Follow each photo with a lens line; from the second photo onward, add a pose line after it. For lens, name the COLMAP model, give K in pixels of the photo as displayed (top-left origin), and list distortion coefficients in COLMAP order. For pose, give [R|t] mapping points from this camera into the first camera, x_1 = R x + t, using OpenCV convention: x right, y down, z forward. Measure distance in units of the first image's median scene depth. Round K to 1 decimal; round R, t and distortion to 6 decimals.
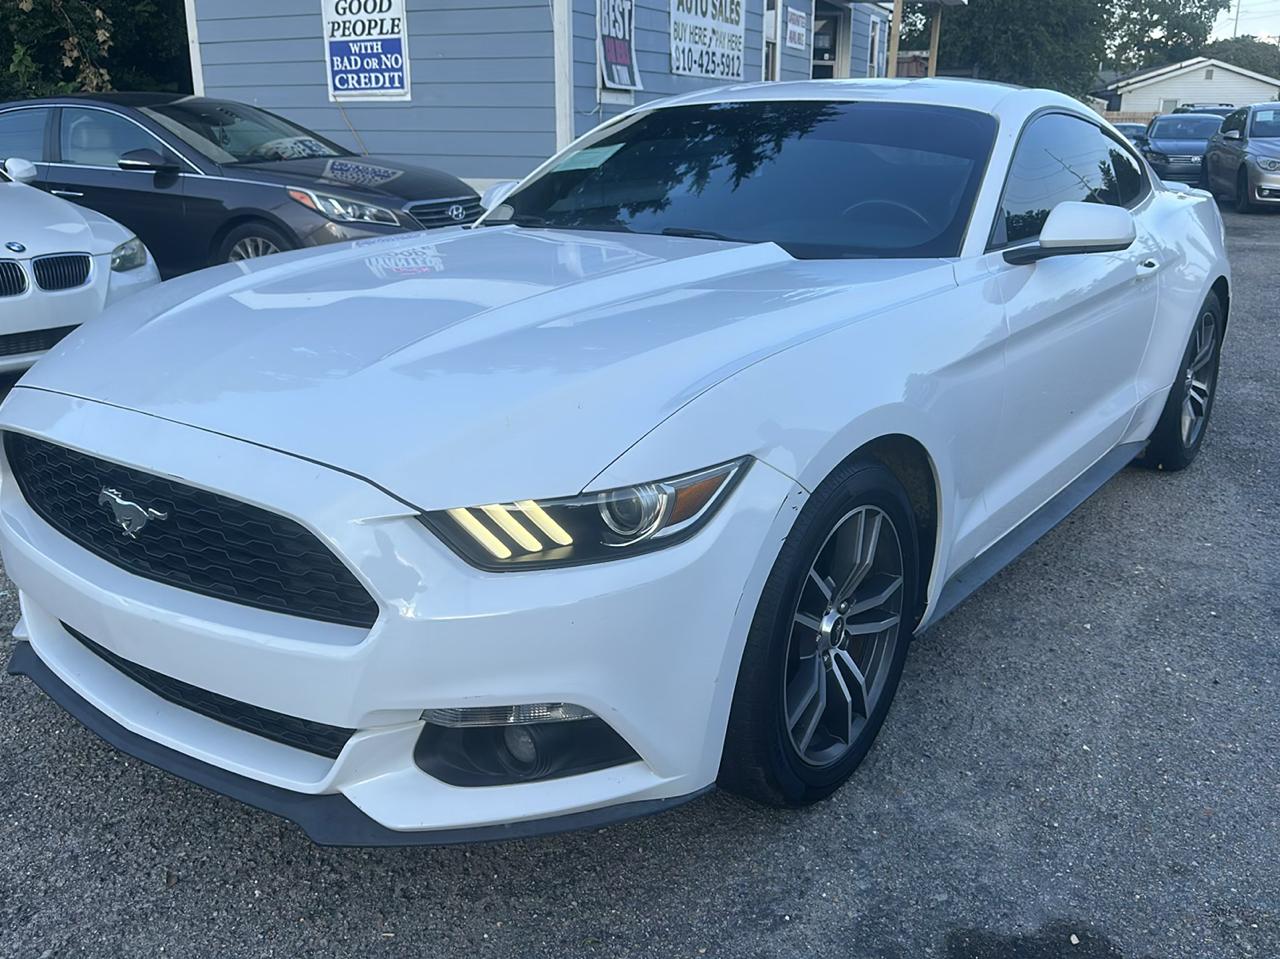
lens RADIAL K [[1172.4, 0, 642.4], [0, 1172.4, 476.0], [0, 0, 1]] dist [0.064247, -0.119739]
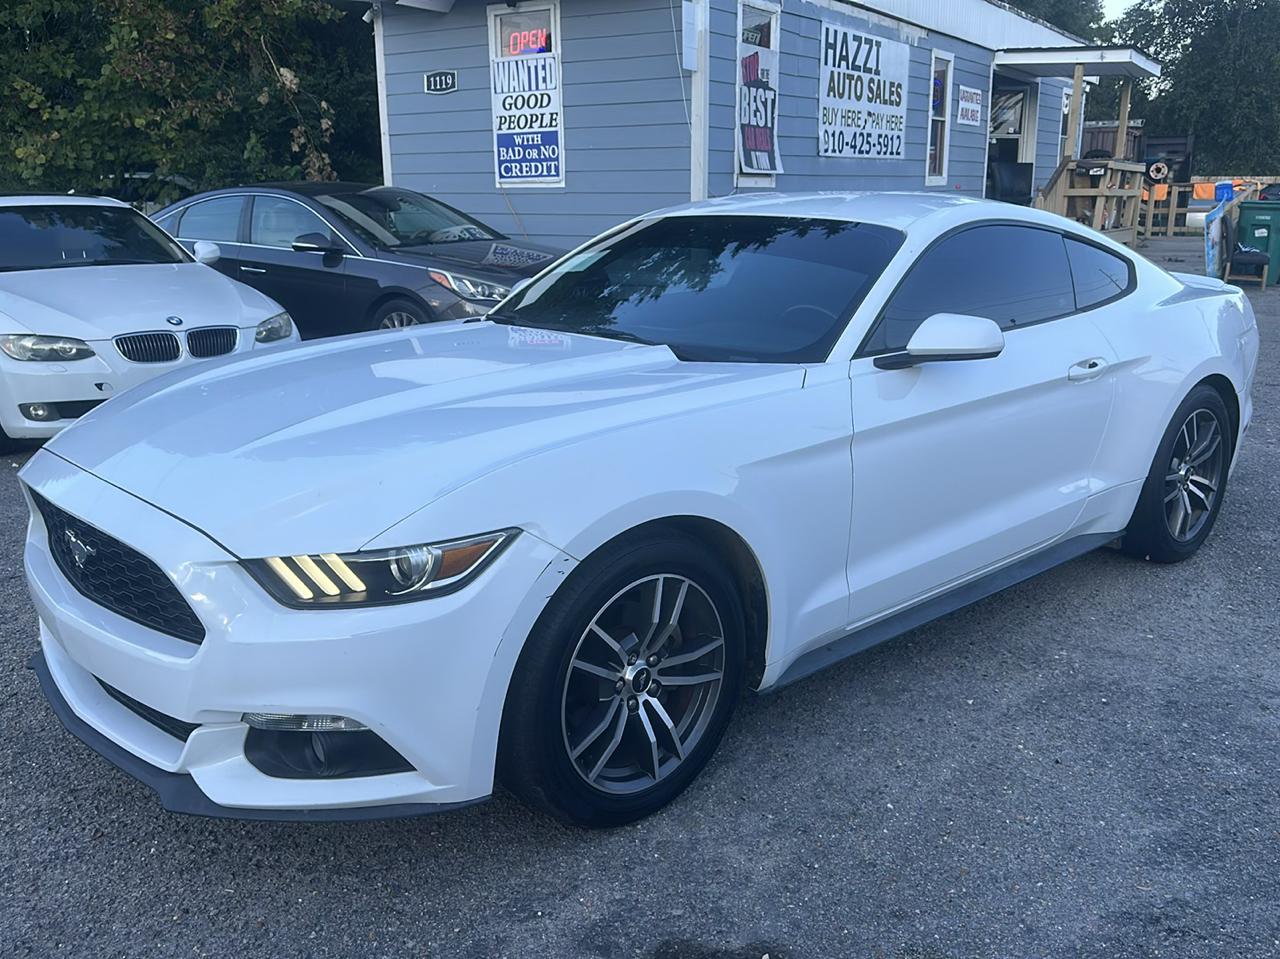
lens RADIAL K [[1161.3, 0, 640.0], [0, 1161.3, 479.5], [0, 0, 1]] dist [0.136343, -0.250950]
pose [[0.980477, 0.042409, -0.192007, 0.093803], [-0.051392, 0.997793, -0.042048, -0.004840], [0.189800, 0.051095, 0.980492, -0.039299]]
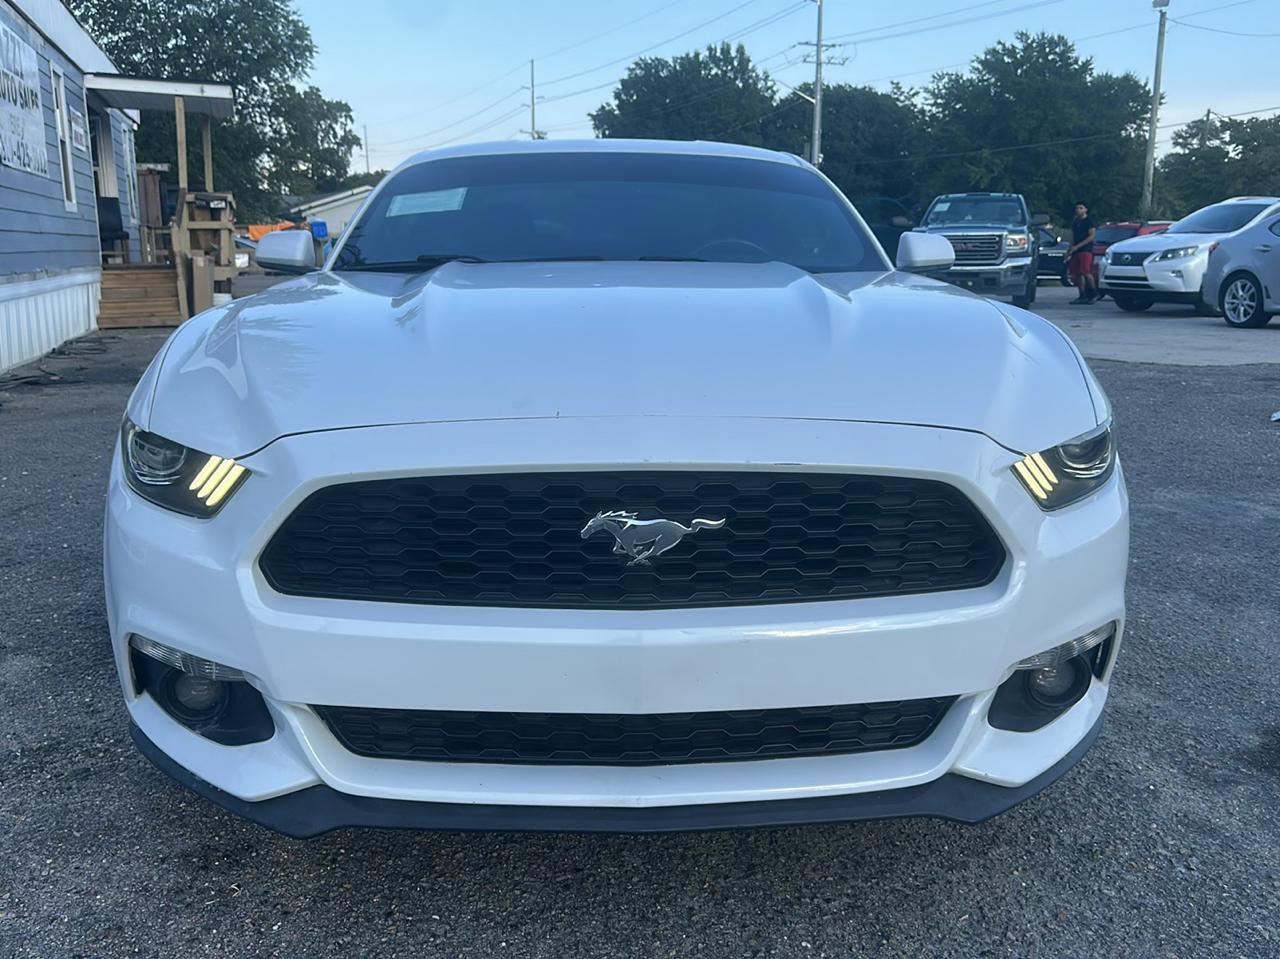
lens RADIAL K [[1172.4, 0, 642.4], [0, 1172.4, 476.0], [0, 0, 1]] dist [0.064247, -0.119739]
pose [[0.776994, -0.120756, 0.617817, -0.200078], [0.182193, 0.982563, -0.037086, 0.004440], [-0.602566, 0.141377, 0.785447, 0.072035]]
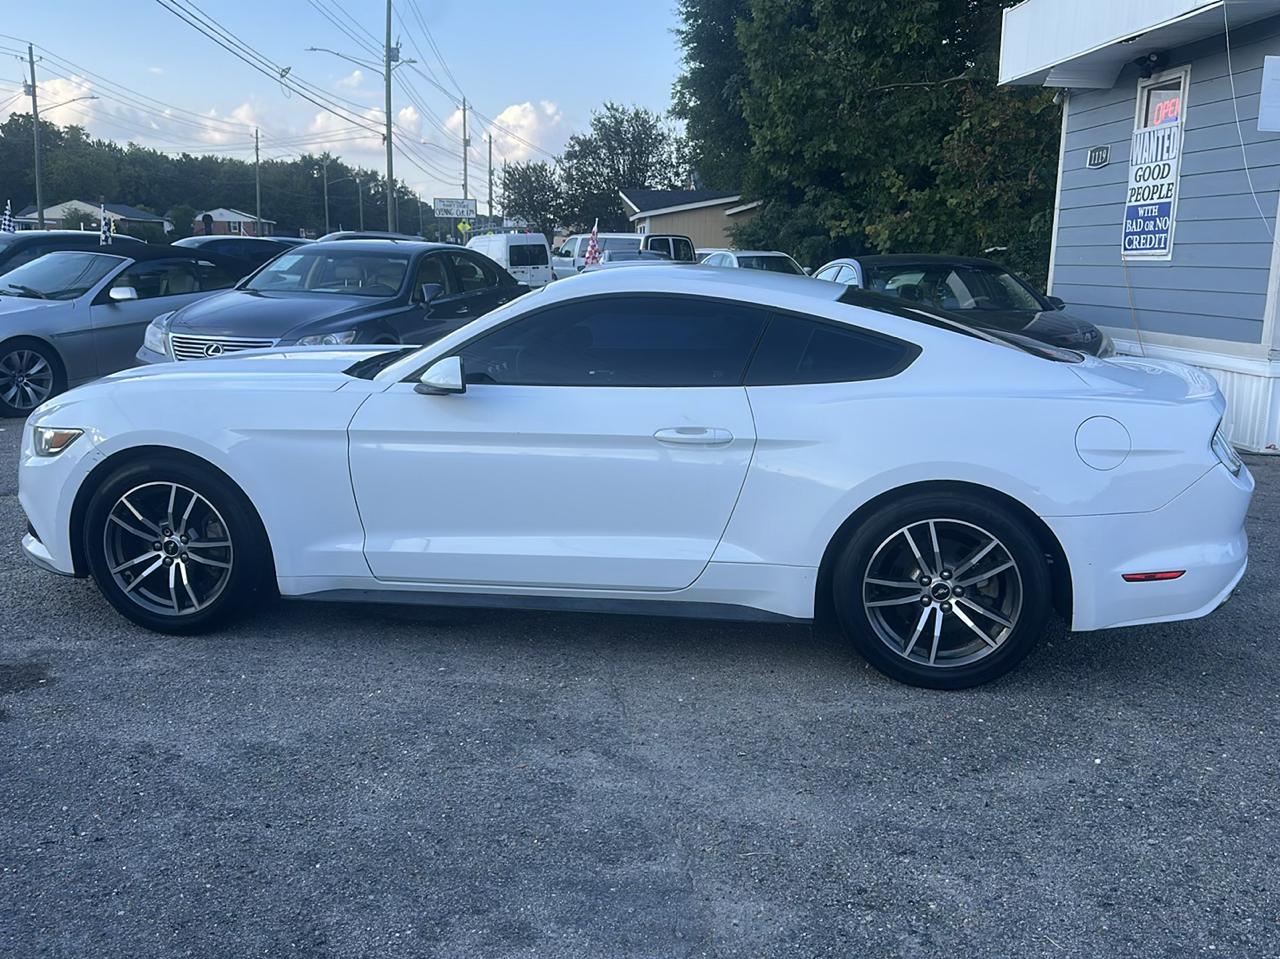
lens RADIAL K [[1172.4, 0, 642.4], [0, 1172.4, 476.0], [0, 0, 1]] dist [0.064247, -0.119739]
pose [[0.448667, 0.172517, -0.876890, 0.529337], [-0.270983, 0.961260, 0.050465, -0.069357], [0.851625, 0.214980, 0.478035, 0.170303]]
